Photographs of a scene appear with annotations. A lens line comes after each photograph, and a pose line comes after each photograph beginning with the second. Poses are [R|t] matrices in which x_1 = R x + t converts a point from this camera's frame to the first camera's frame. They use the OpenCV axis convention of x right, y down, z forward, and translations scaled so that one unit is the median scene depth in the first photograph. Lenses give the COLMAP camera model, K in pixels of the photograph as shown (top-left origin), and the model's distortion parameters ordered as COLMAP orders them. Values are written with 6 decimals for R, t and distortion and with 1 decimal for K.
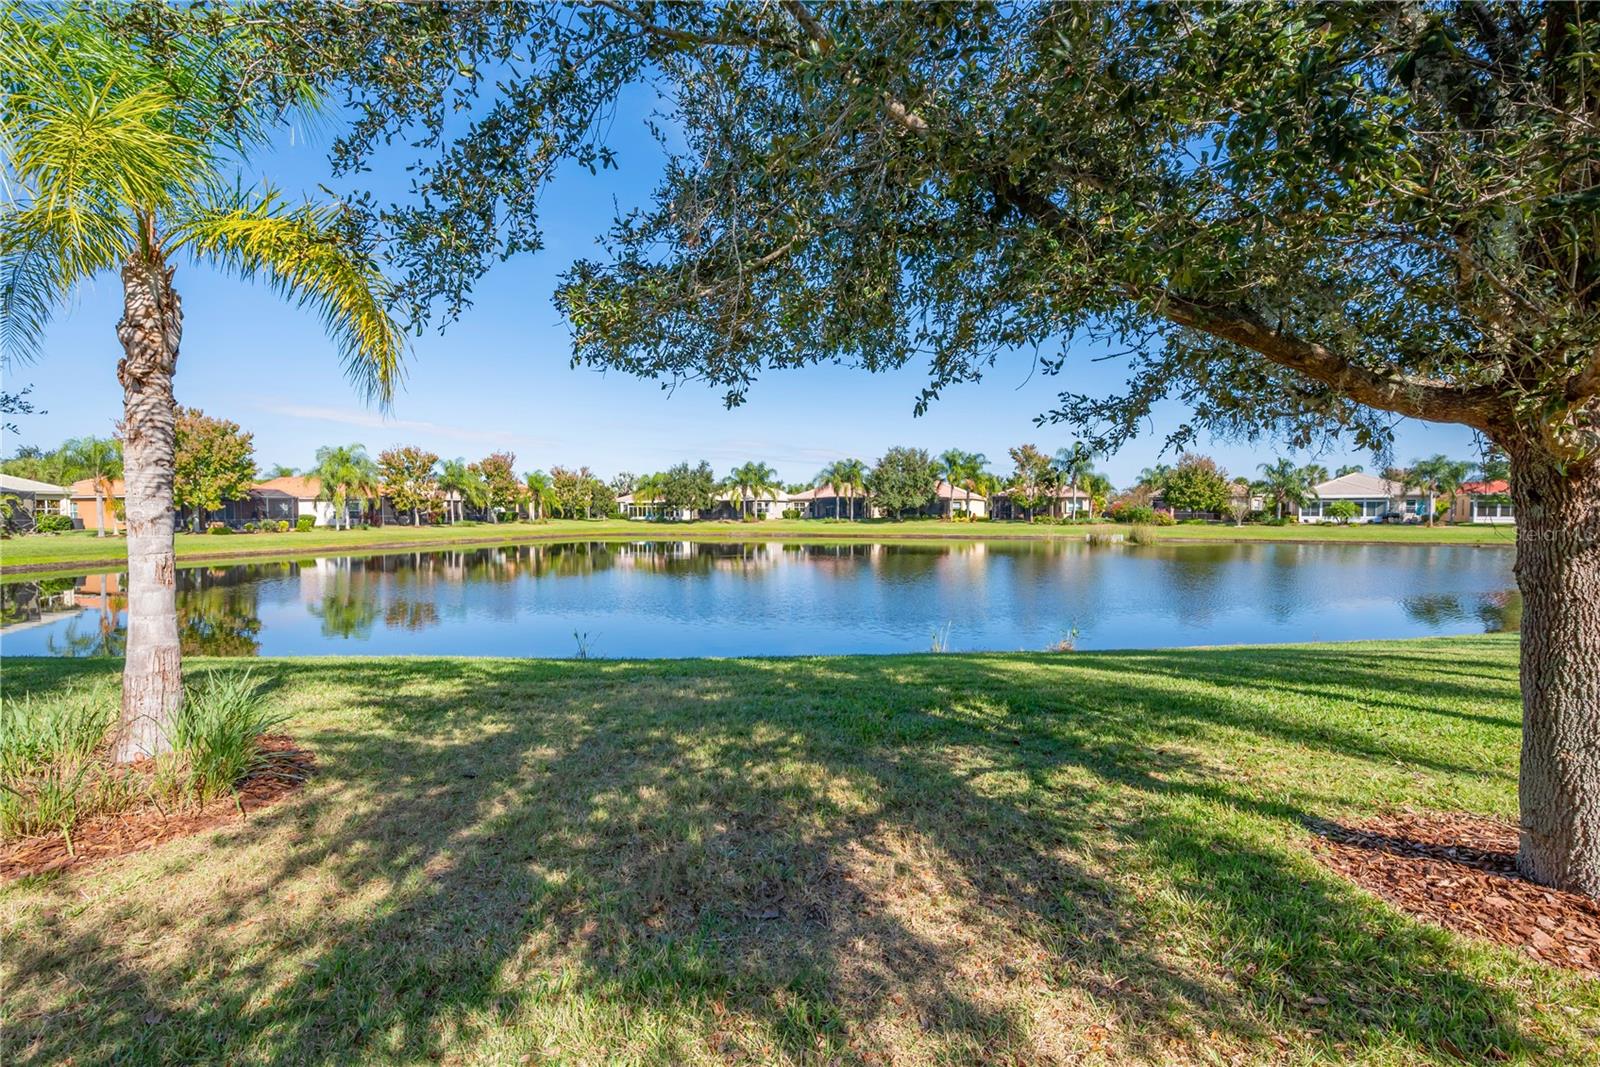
lens RADIAL K [[671.7, 0, 808.2], [0, 671.7, 511.6], [0, 0, 1]] dist [0.012380, 0.000531]
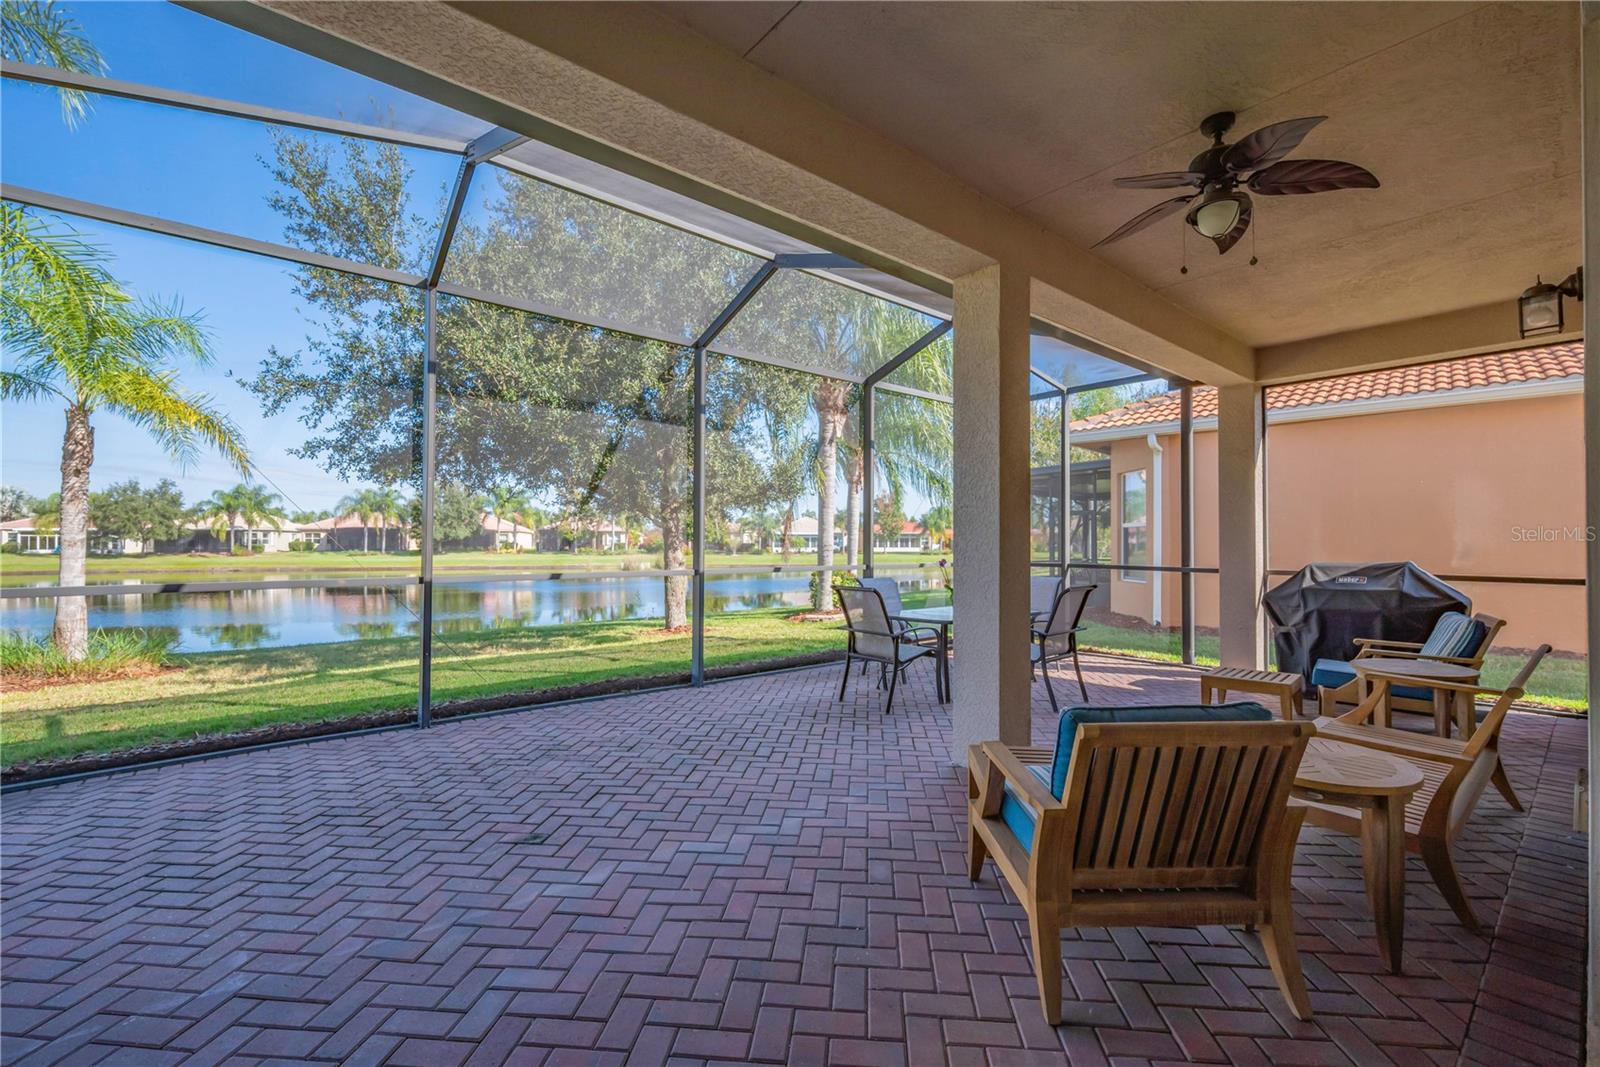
lens RADIAL K [[671.7, 0, 795.1], [0, 671.7, 544.1], [0, 0, 1]] dist [0.012380, 0.000531]
pose [[0.810610, 0.001603, 0.585584, -0.021068], [-0.001894, 0.999998, -0.000116, 0.000130], [-0.585583, -0.001015, 0.810612, -0.098539]]
